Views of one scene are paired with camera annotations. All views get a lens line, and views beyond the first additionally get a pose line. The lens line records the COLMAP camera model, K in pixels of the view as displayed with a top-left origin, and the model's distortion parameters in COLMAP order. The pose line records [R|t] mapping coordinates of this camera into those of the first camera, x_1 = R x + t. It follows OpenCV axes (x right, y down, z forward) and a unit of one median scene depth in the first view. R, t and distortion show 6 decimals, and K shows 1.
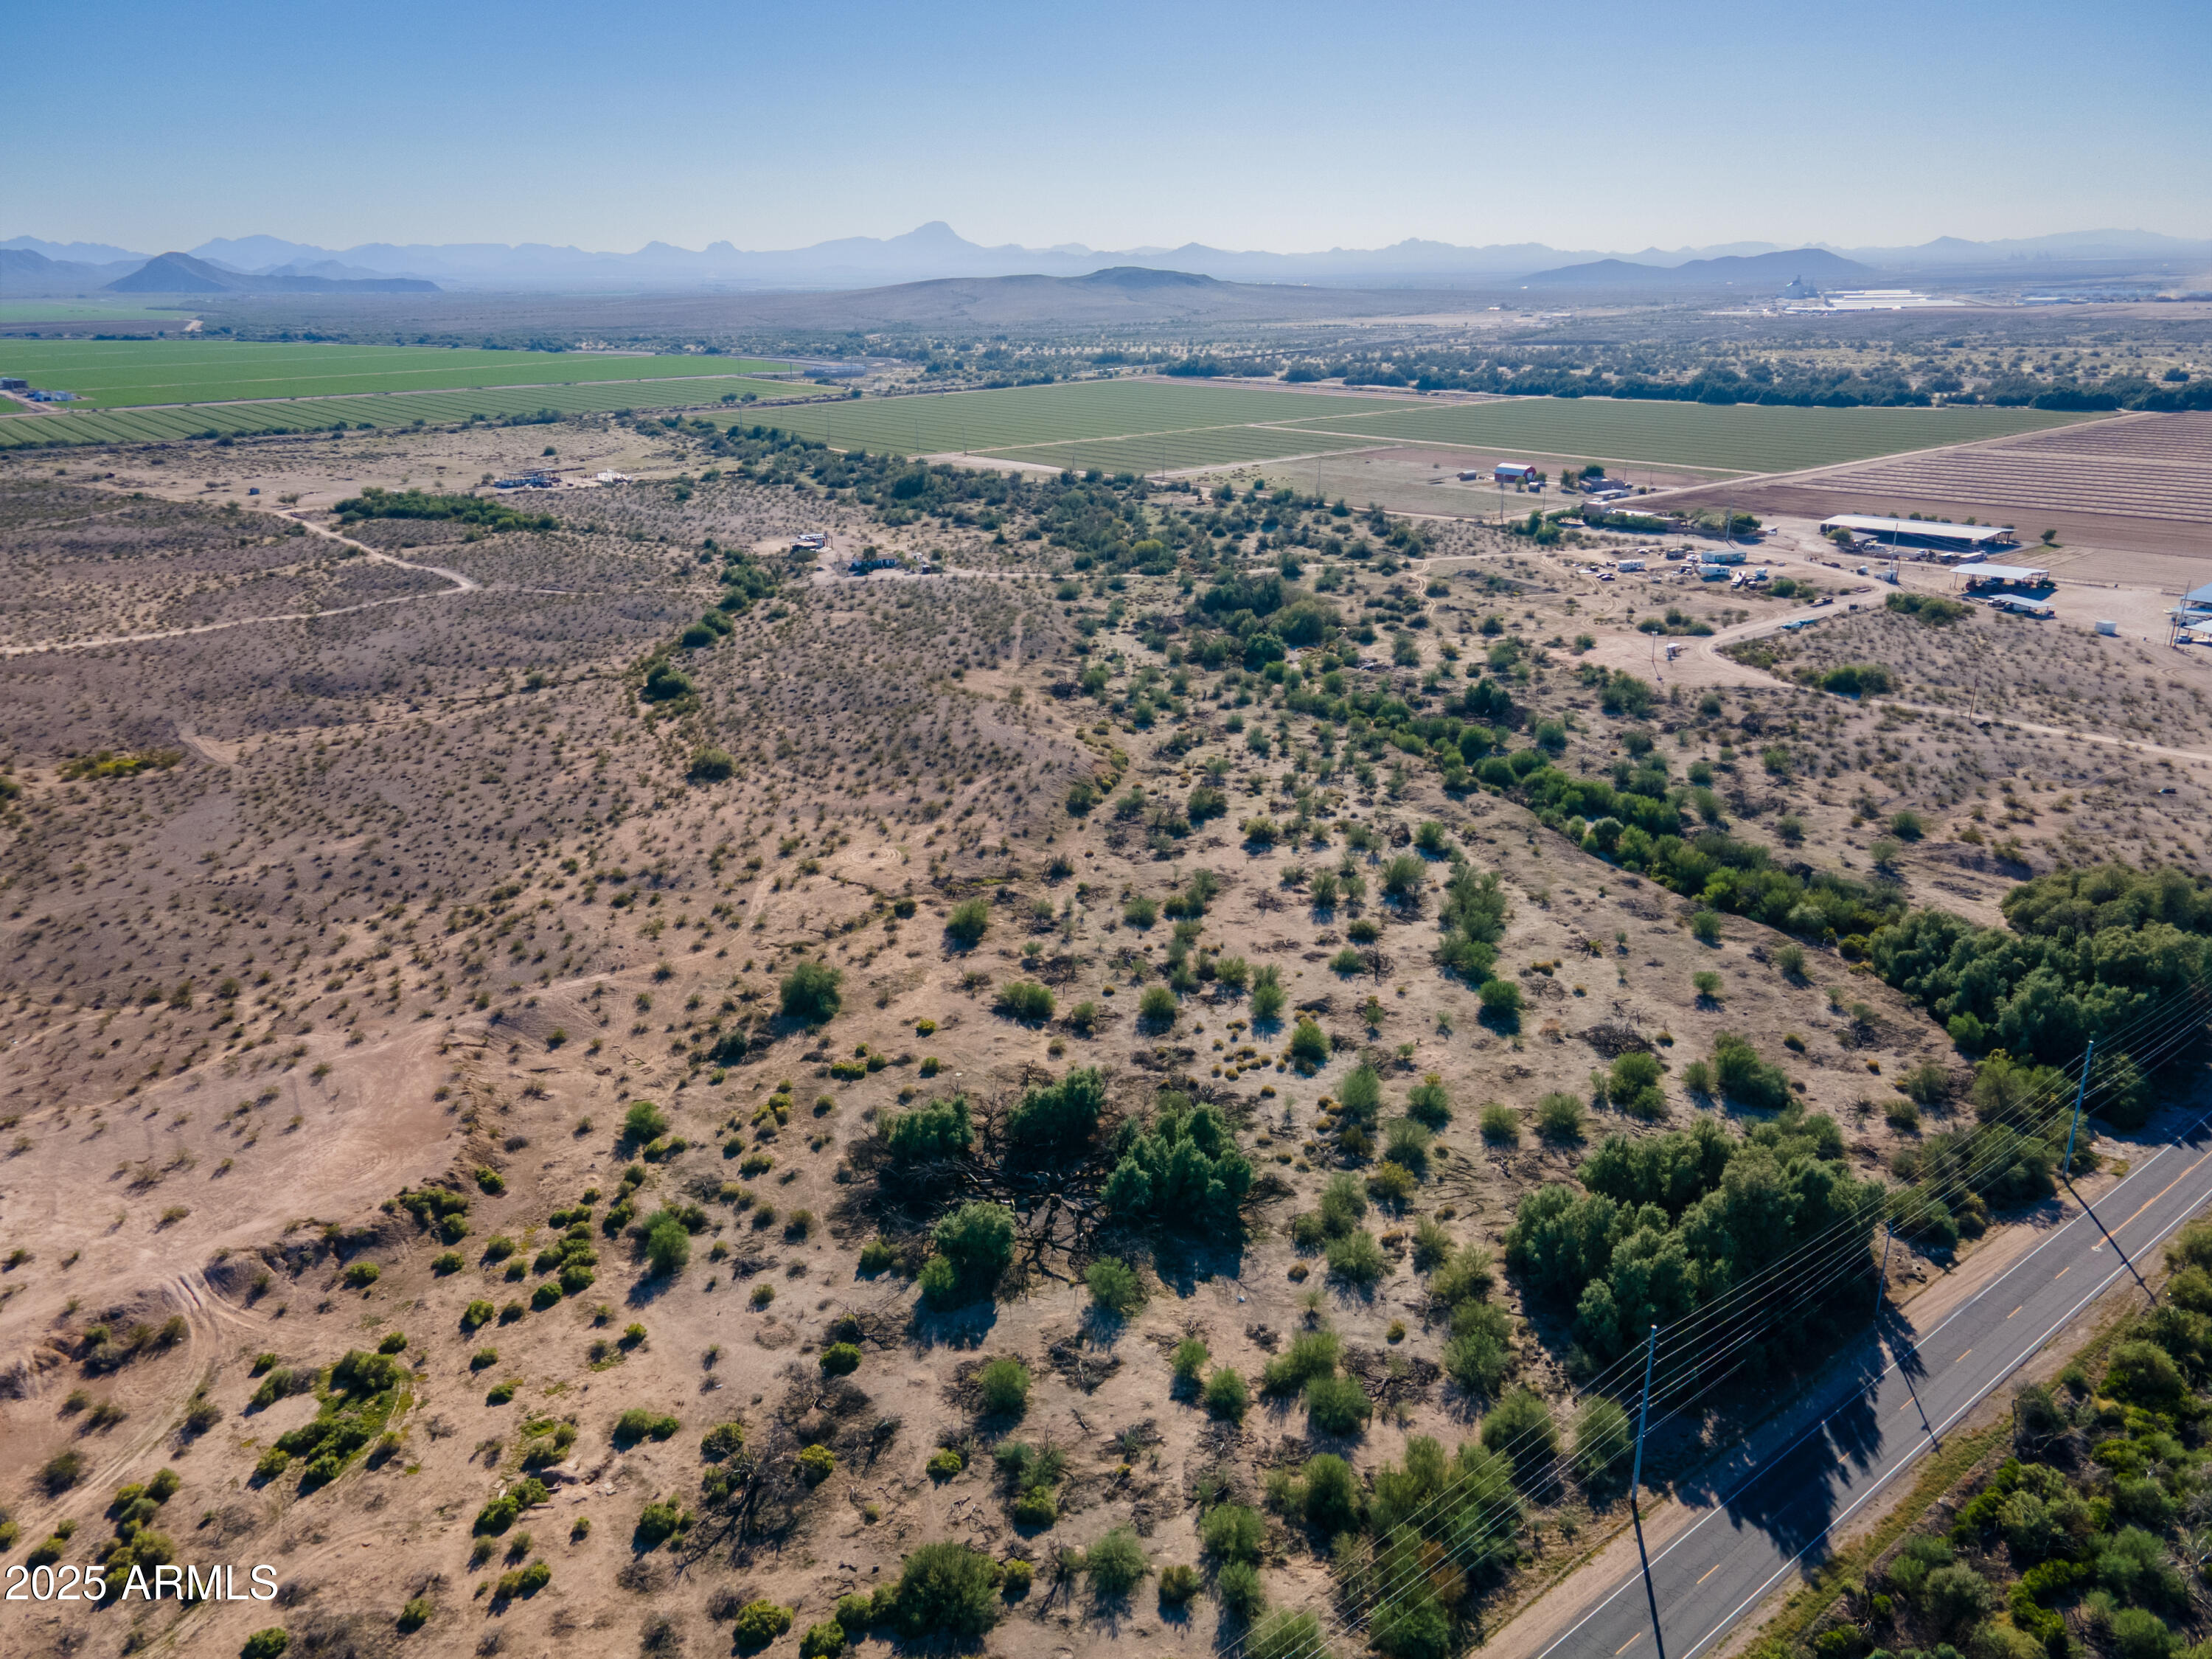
lens RADIAL K [[1610.6, 0, 1103.9], [0, 1610.6, 826.9], [0, 0, 1]] dist [0.027756, 0.035860]
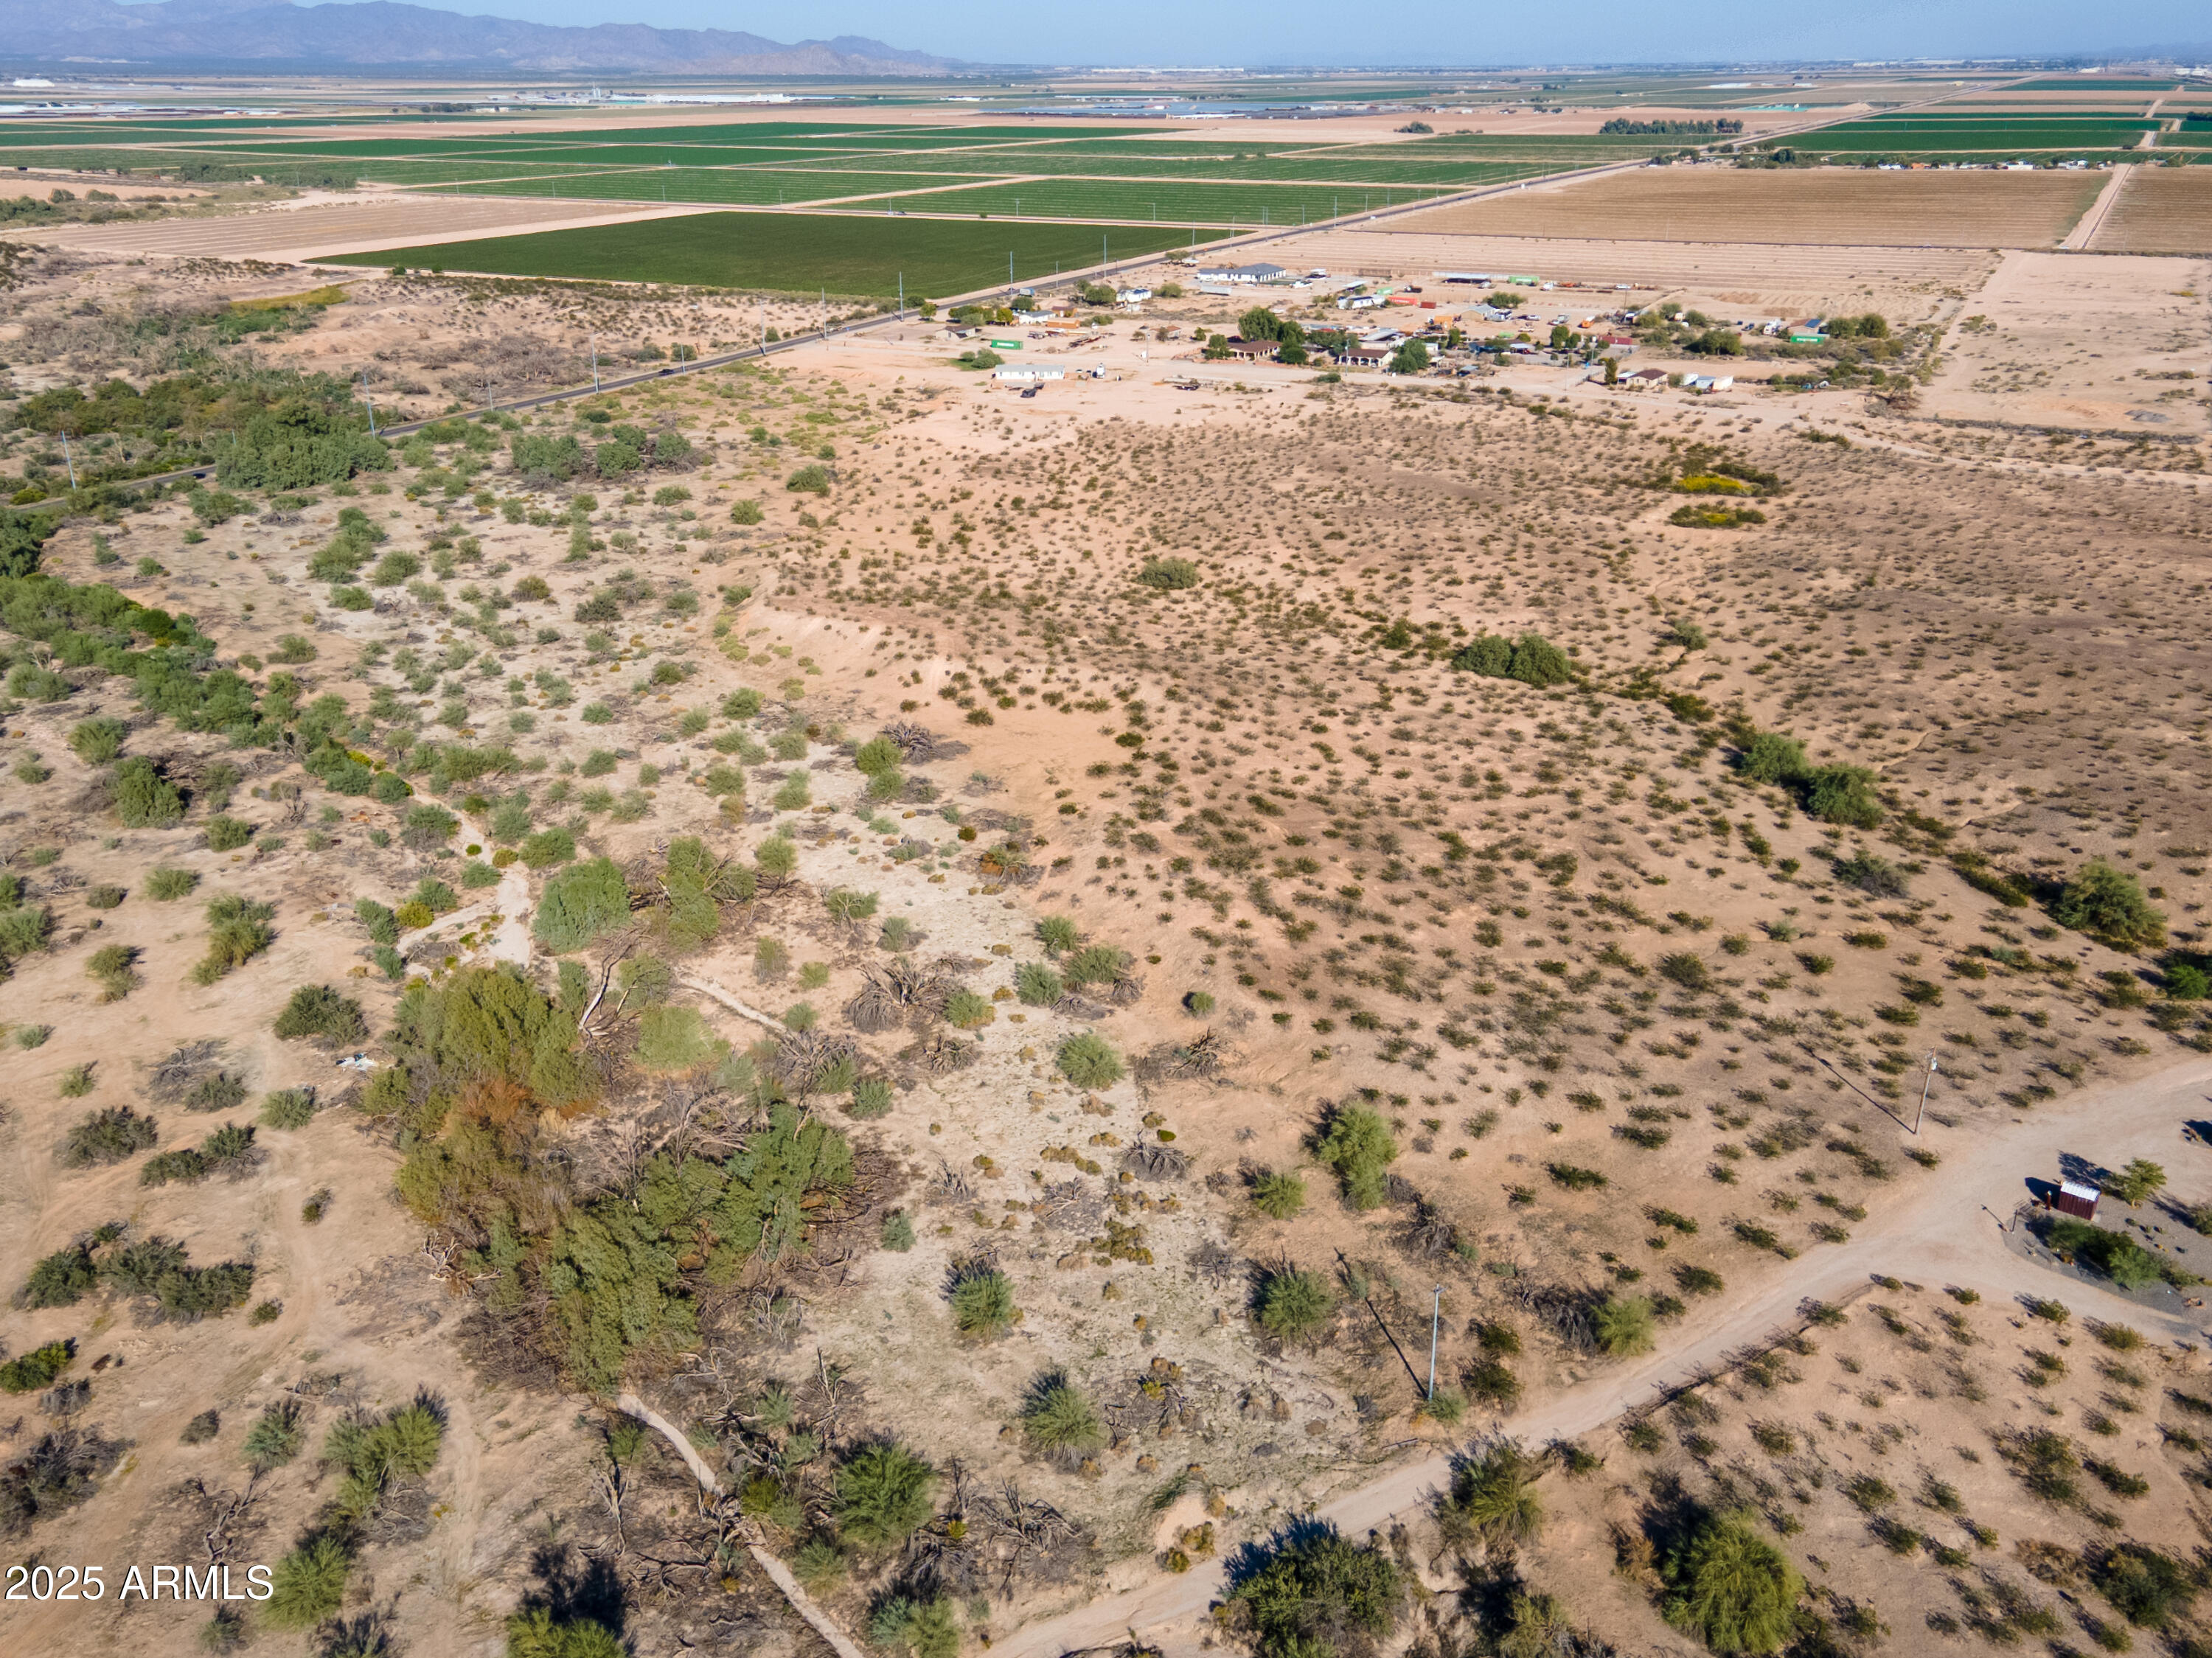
lens RADIAL K [[1923.1, 0, 1106.0], [0, 1923.1, 829.0], [0, 0, 1]] dist [0.022080, 0.060970]
pose [[-0.919169, 0.161759, -0.359113, 0.222350], [-0.114781, 0.762182, 0.637106, -0.682750], [0.376767, 0.626827, -0.682007, 2.024811]]
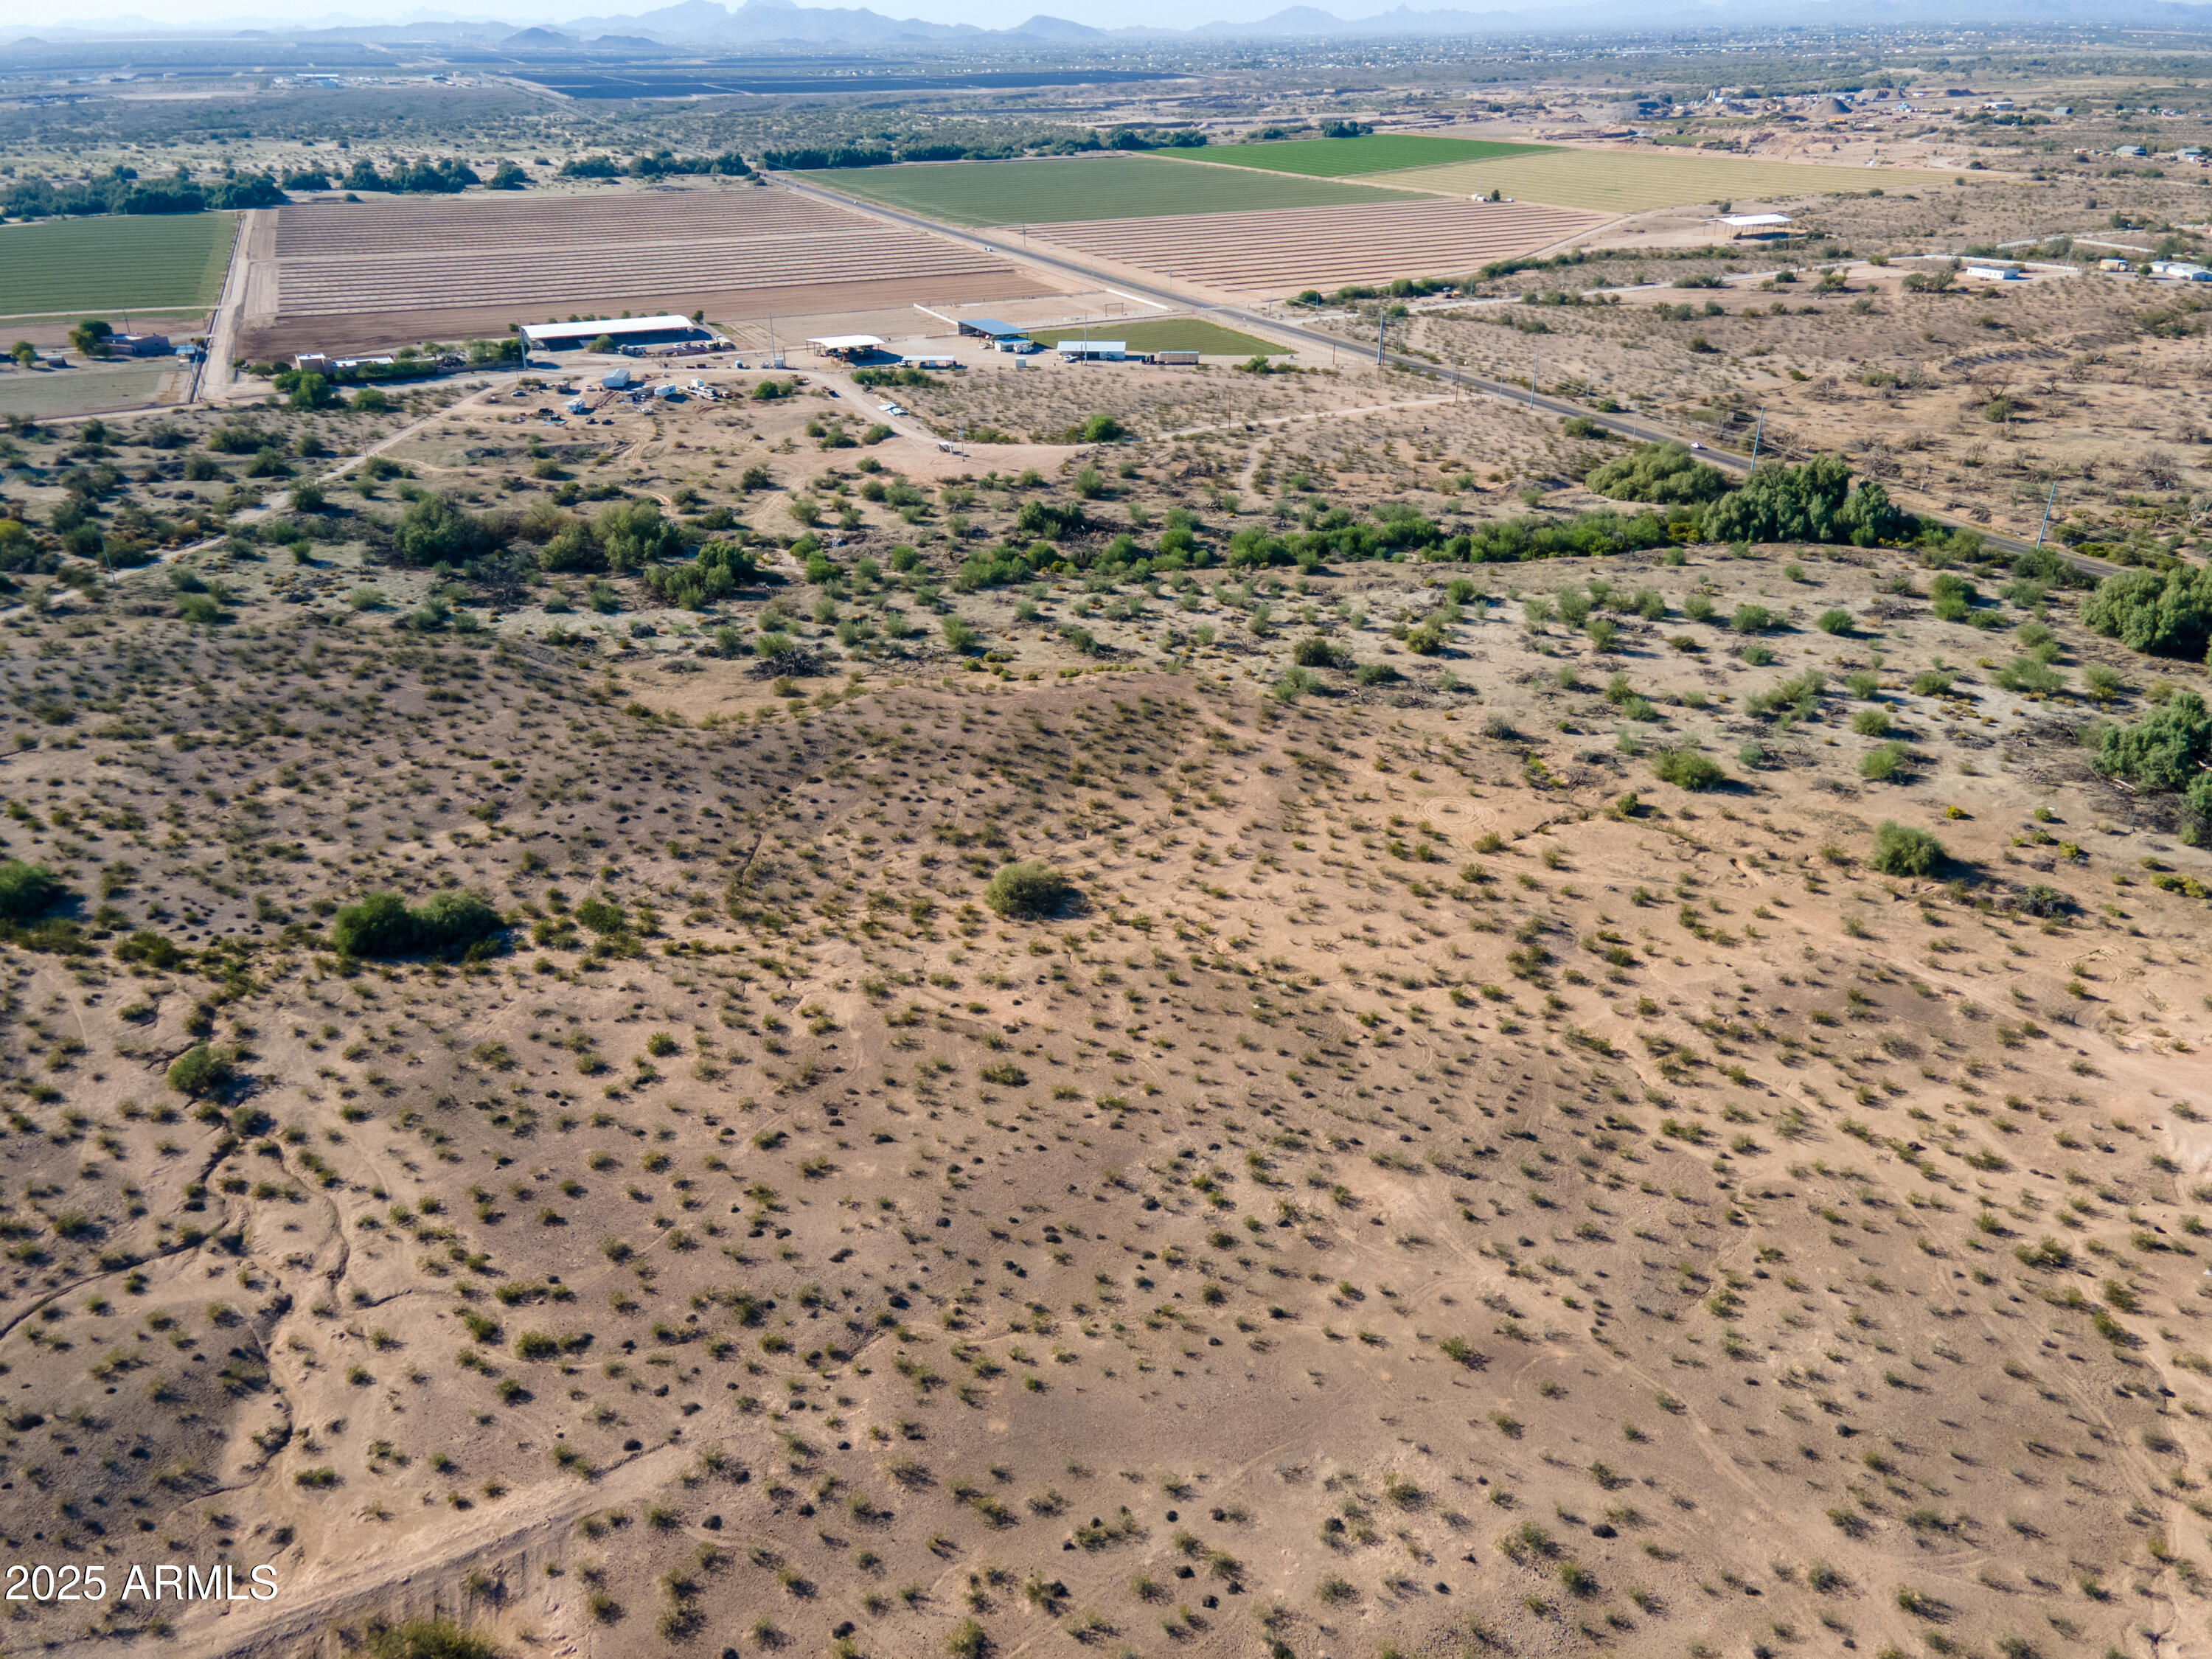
lens RADIAL K [[1610.6, 0, 1103.9], [0, 1610.6, 826.9], [0, 0, 1]] dist [0.027756, 0.035860]
pose [[0.260705, -0.419493, 0.869516, -0.862076], [0.321252, 0.887031, 0.331622, -0.289452], [-0.910401, 0.192878, 0.366016, 0.827325]]
